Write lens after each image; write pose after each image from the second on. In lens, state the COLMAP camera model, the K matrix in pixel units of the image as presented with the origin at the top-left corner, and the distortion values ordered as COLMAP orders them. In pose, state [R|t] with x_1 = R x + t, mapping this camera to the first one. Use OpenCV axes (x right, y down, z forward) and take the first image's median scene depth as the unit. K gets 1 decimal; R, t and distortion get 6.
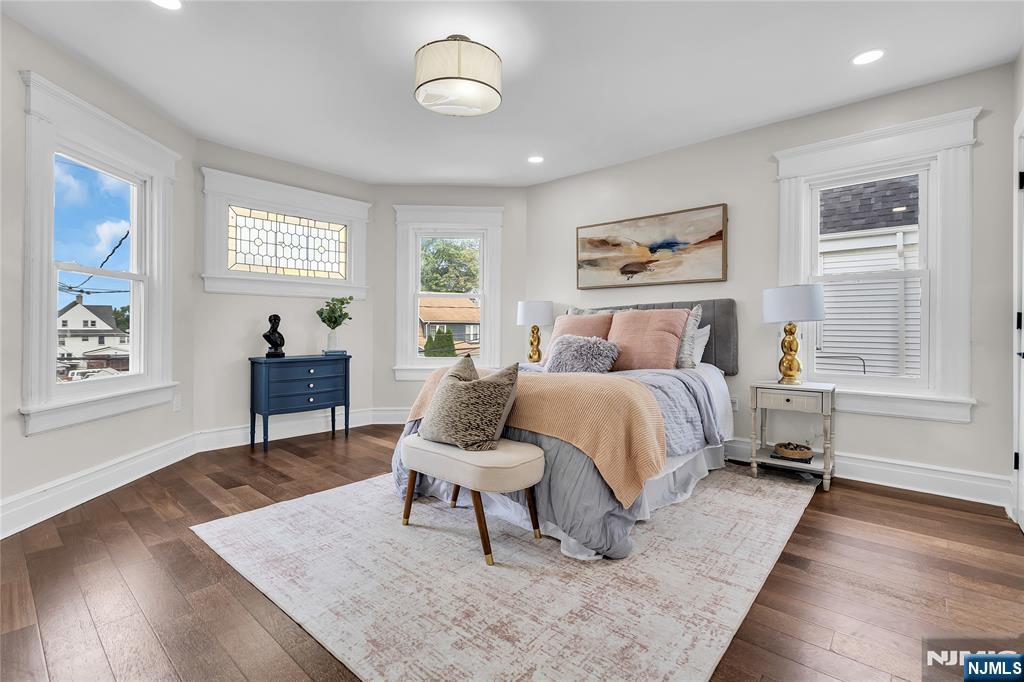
lens RADIAL K [[469.8, 0, 508.9], [0, 469.8, 335.1], [0, 0, 1]] dist [-0.003212, -0.000611]
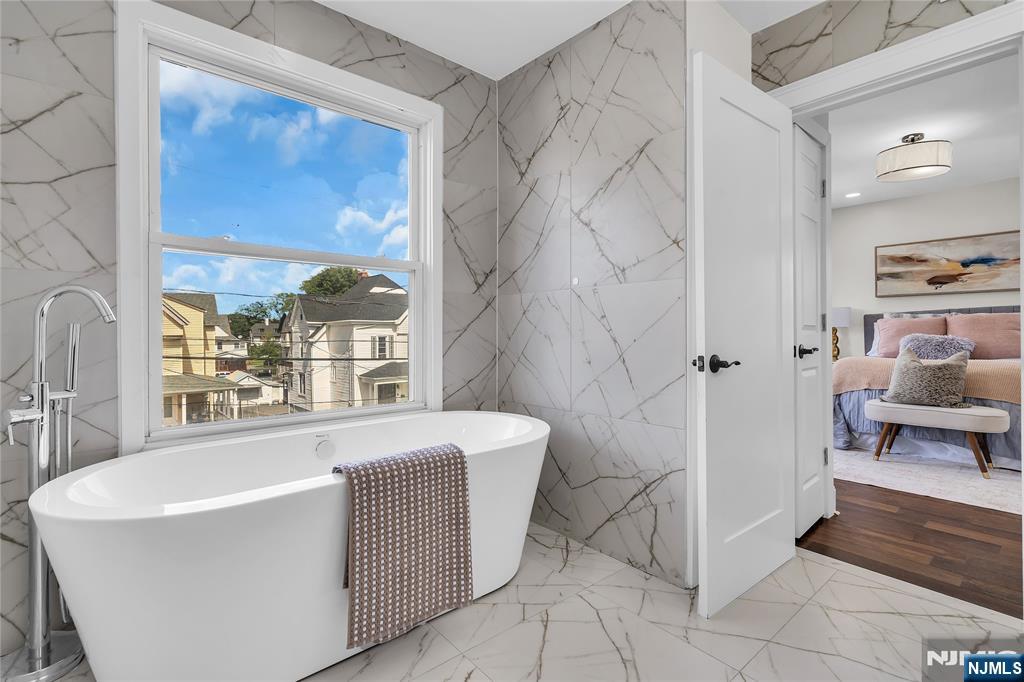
lens RADIAL K [[469.8, 0, 513.9], [0, 469.8, 337.5], [0, 0, 1]] dist [-0.003212, -0.000611]
pose [[0.989078, -0.009068, -0.147112, -0.655500], [0.008588, 0.999956, -0.003899, 0.004494], [0.147141, 0.002593, 0.989112, -0.372939]]
